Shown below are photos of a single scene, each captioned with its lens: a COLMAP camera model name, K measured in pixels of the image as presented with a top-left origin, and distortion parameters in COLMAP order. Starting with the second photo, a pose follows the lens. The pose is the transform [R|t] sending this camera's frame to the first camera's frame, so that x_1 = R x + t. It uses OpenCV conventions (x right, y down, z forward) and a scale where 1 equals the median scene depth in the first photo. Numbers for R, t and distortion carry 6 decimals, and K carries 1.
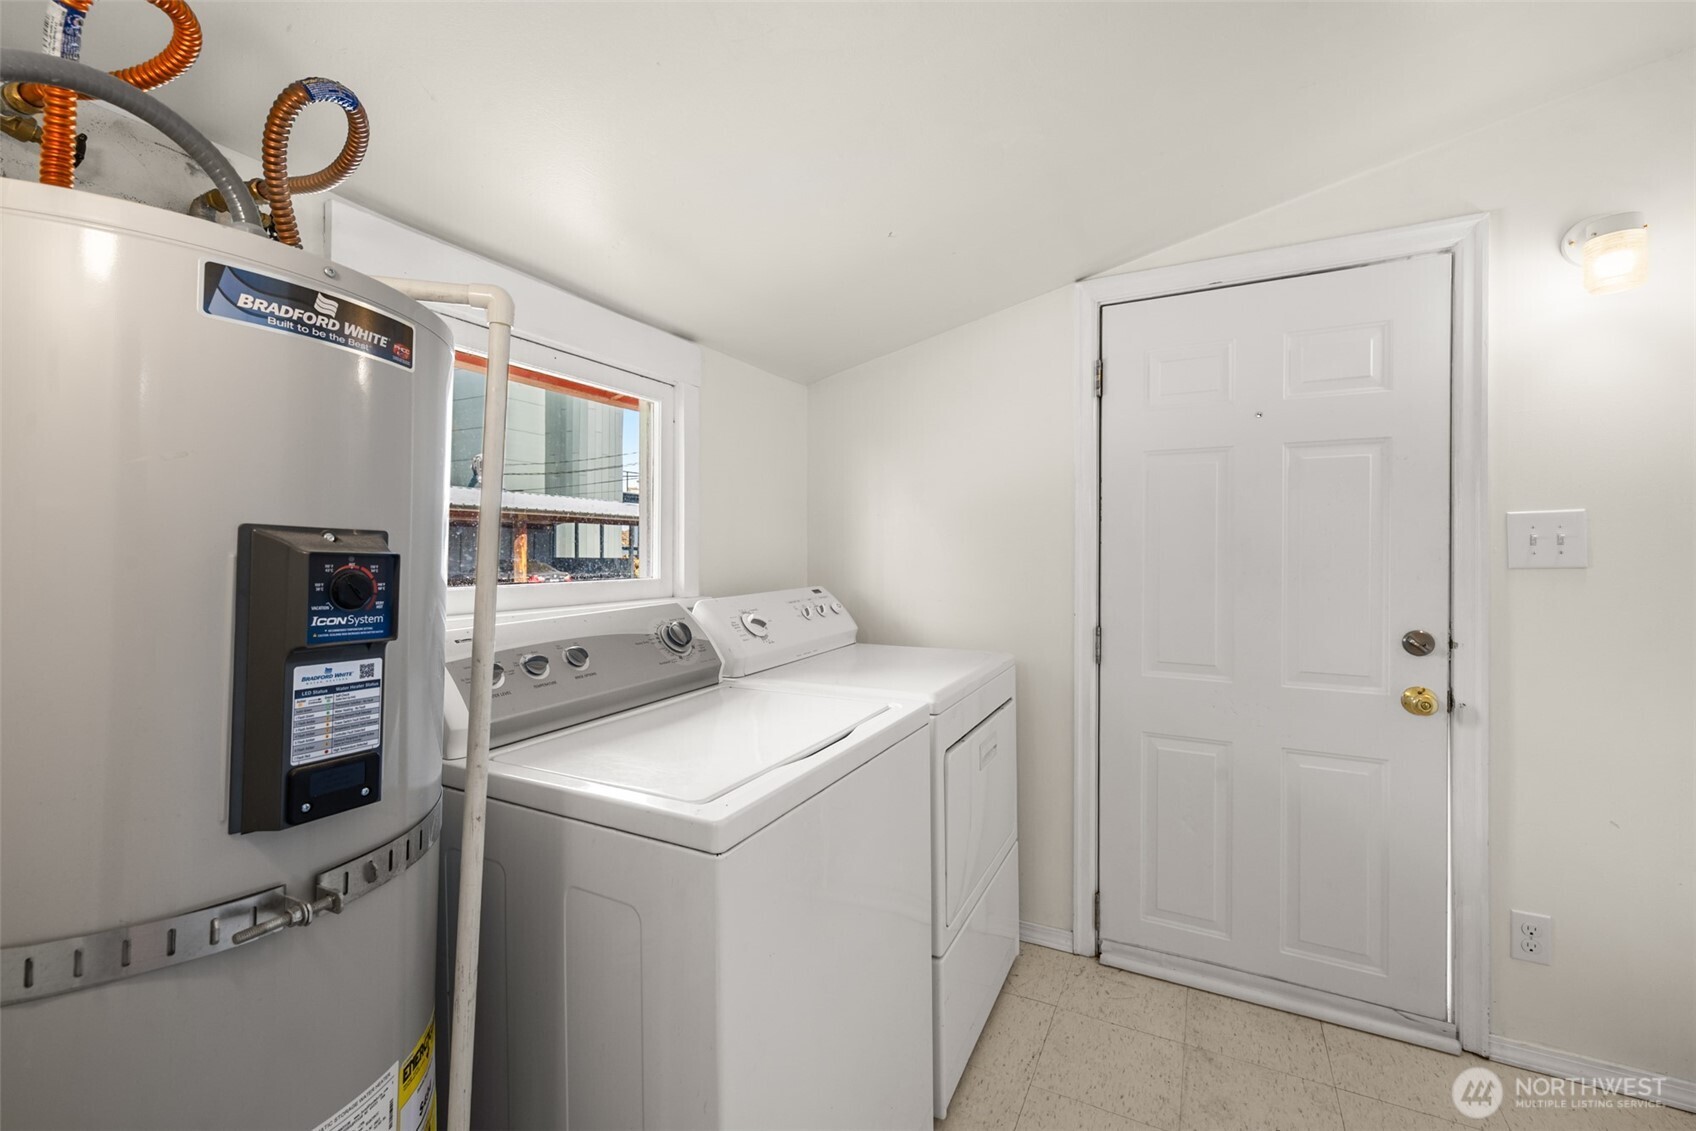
lens RADIAL K [[711.2, 0, 841.6], [0, 711.2, 540.6], [0, 0, 1]] dist [0.001391, 0.000280]
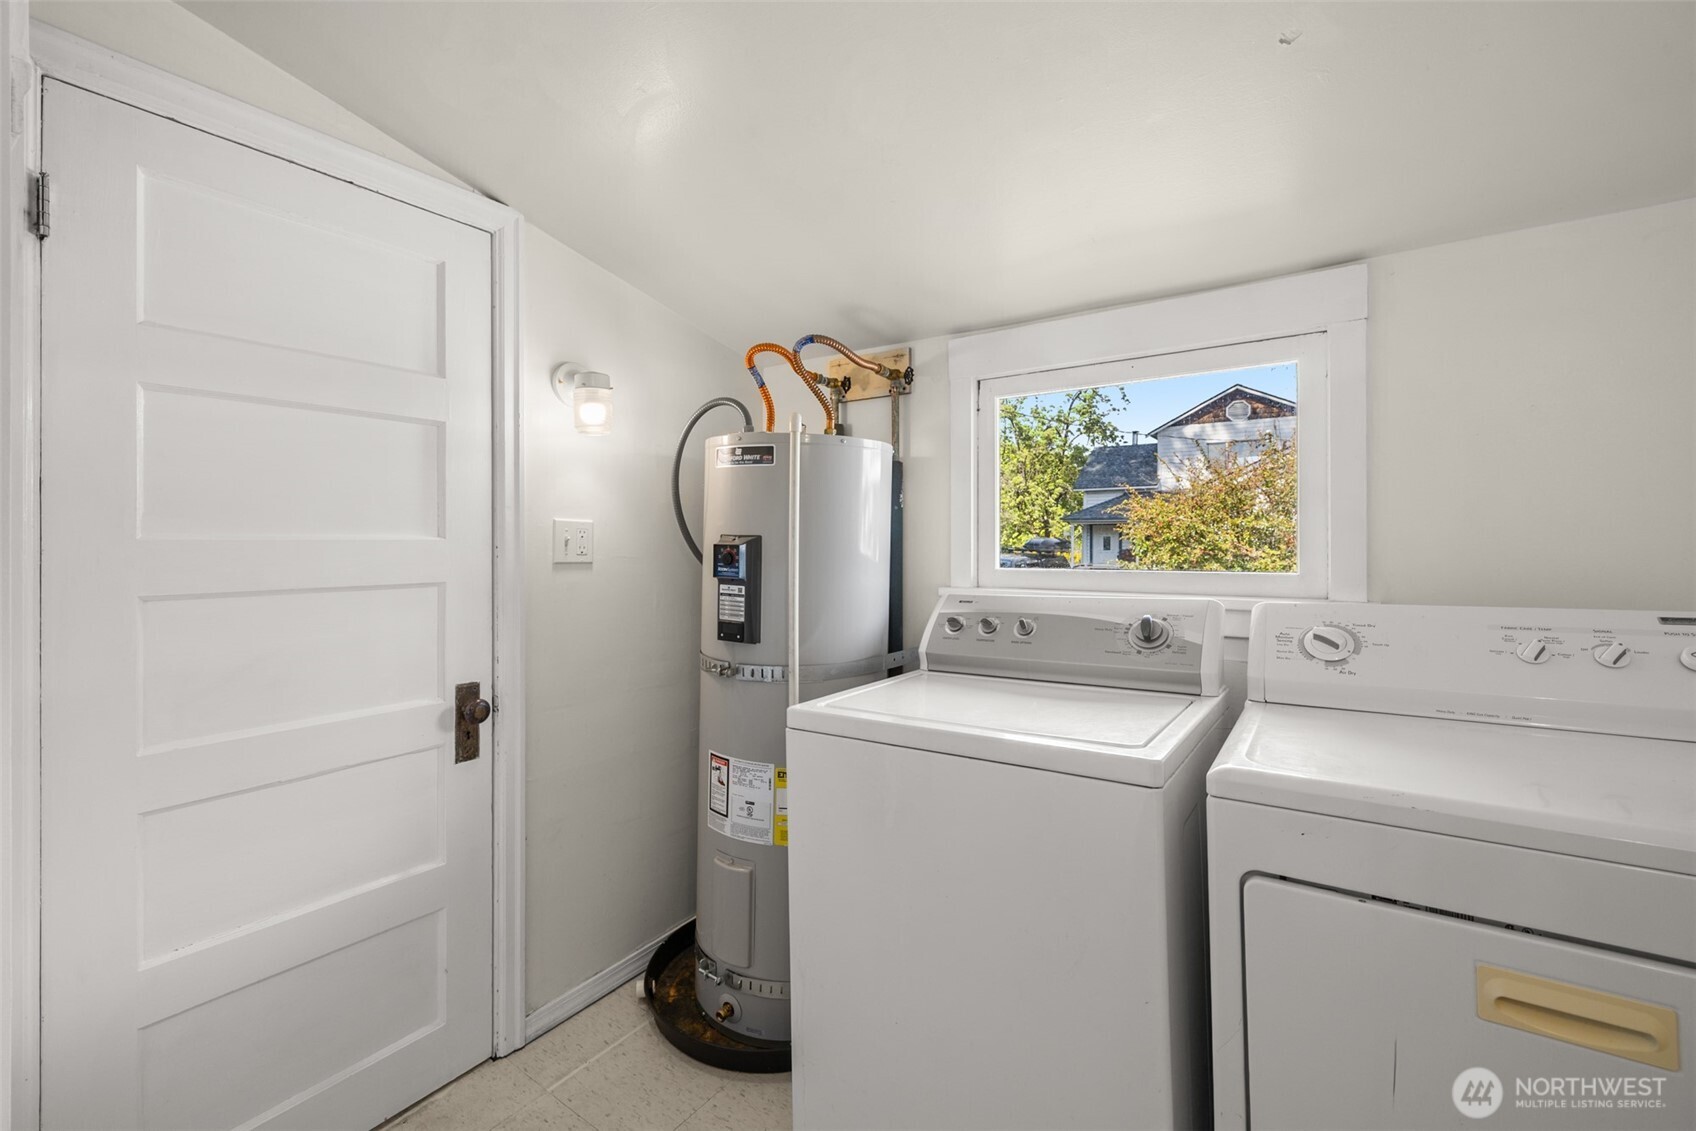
lens RADIAL K [[711.2, 0, 841.6], [0, 711.2, 540.6], [0, 0, 1]] dist [0.001391, 0.000280]
pose [[-0.129683, -0.007468, -0.991527, 1.836146], [0.016278, 0.999821, -0.009660, 0.033971], [0.991422, -0.017392, -0.129538, 1.702102]]
